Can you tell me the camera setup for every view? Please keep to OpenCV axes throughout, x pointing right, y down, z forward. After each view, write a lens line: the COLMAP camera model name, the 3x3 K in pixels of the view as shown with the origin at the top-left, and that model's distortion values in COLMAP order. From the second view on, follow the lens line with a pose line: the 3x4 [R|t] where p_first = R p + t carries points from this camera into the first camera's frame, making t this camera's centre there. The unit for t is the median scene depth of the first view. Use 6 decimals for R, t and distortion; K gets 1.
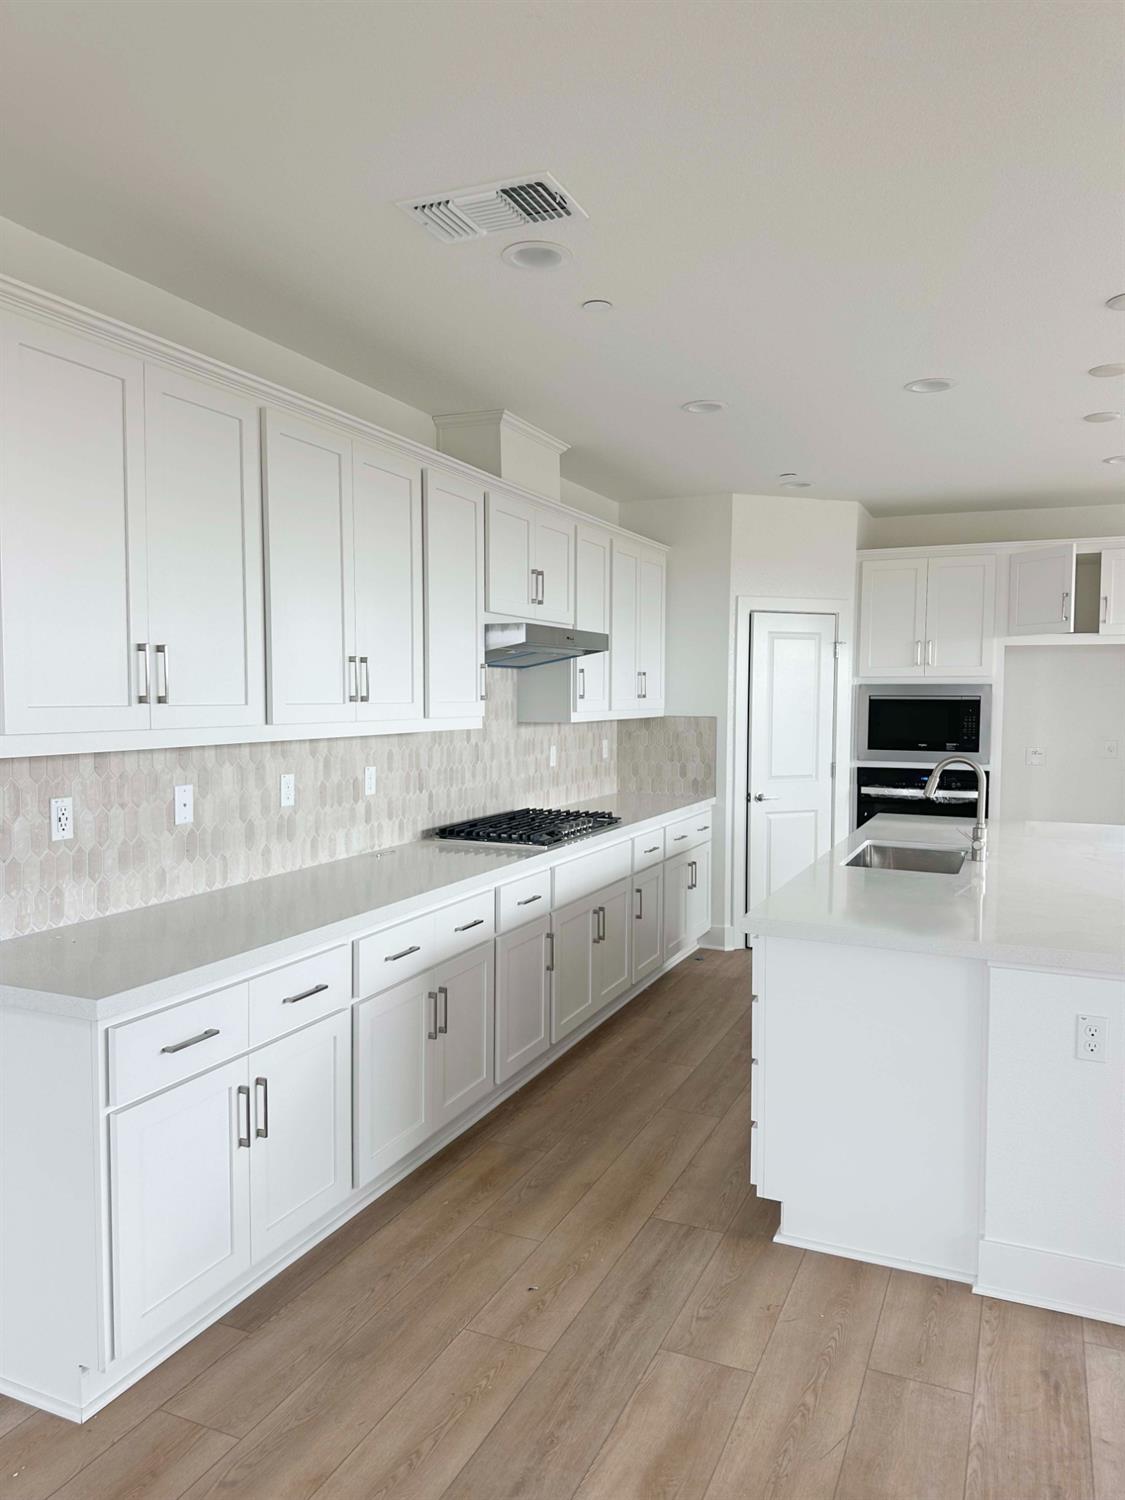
lens RADIAL K [[1051.9, 0, 562.5], [0, 1051.9, 750.0], [0, 0, 1]] dist [-0.000944, 0.000612]
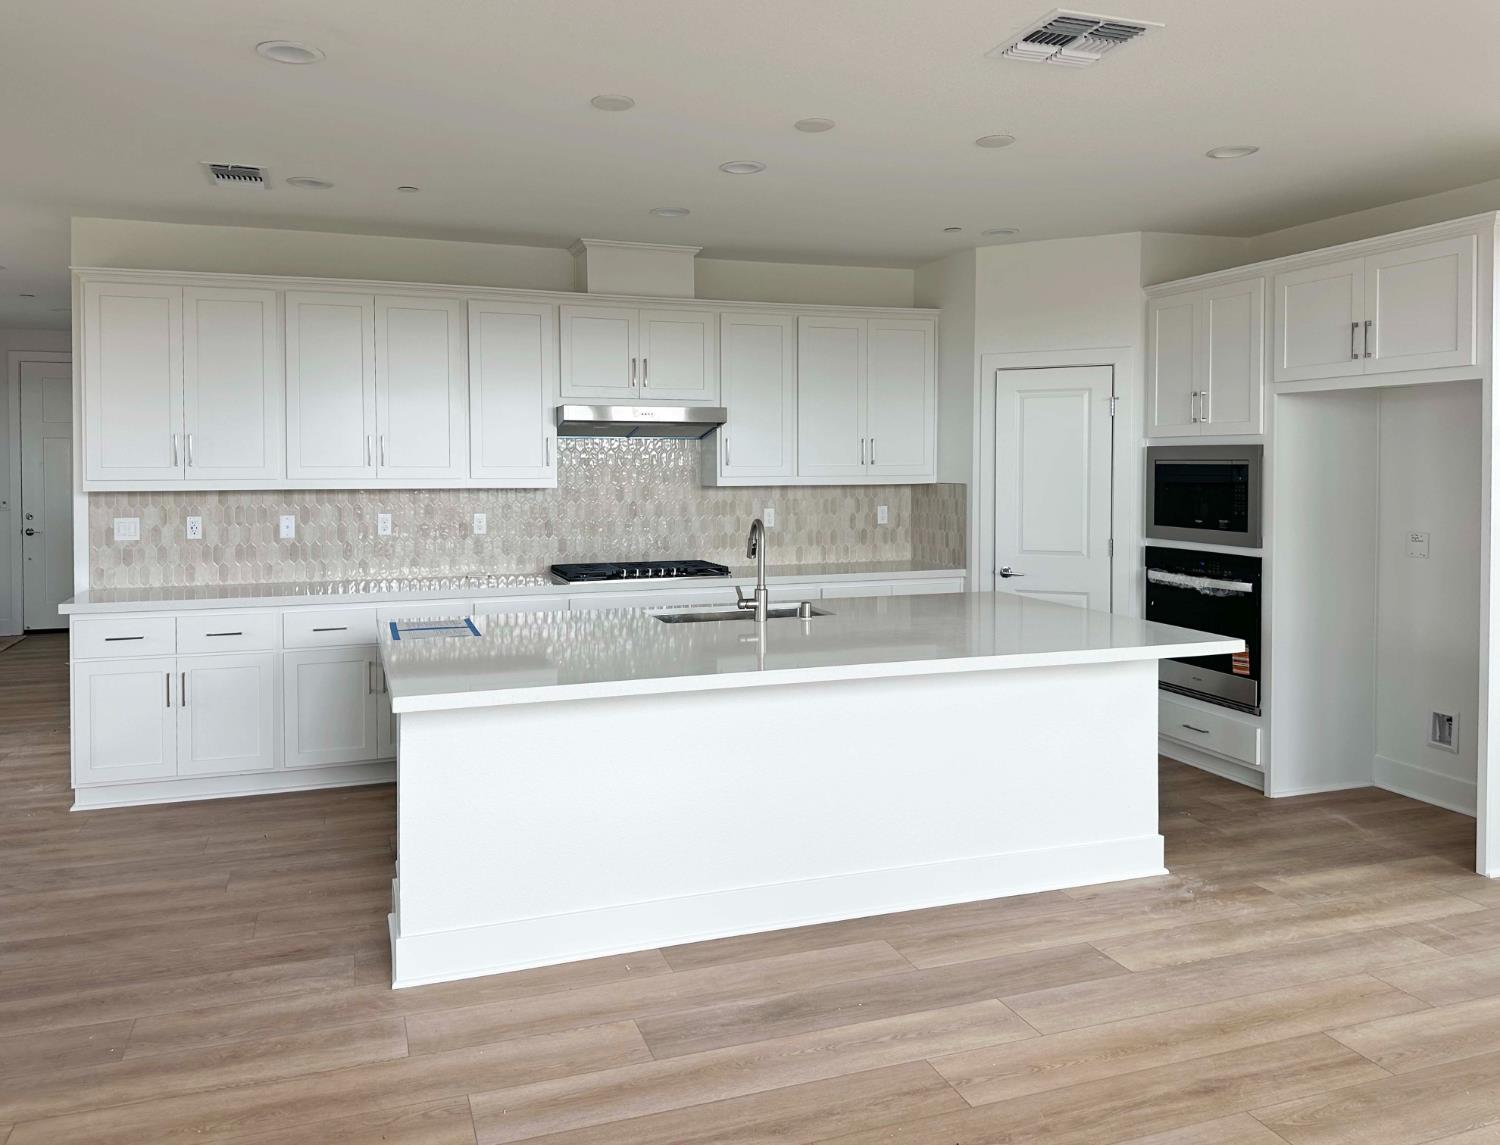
lens RADIAL K [[1144.5, 0, 750.8], [0, 1144.5, 509.5], [0, 0, 1]] dist [-0.005186, -0.000857]
pose [[0.675292, 0.023832, -0.737166, 1.087890], [-0.036940, 0.999316, -0.001532, 0.000035], [0.736625, 0.028265, 0.675710, 0.231546]]
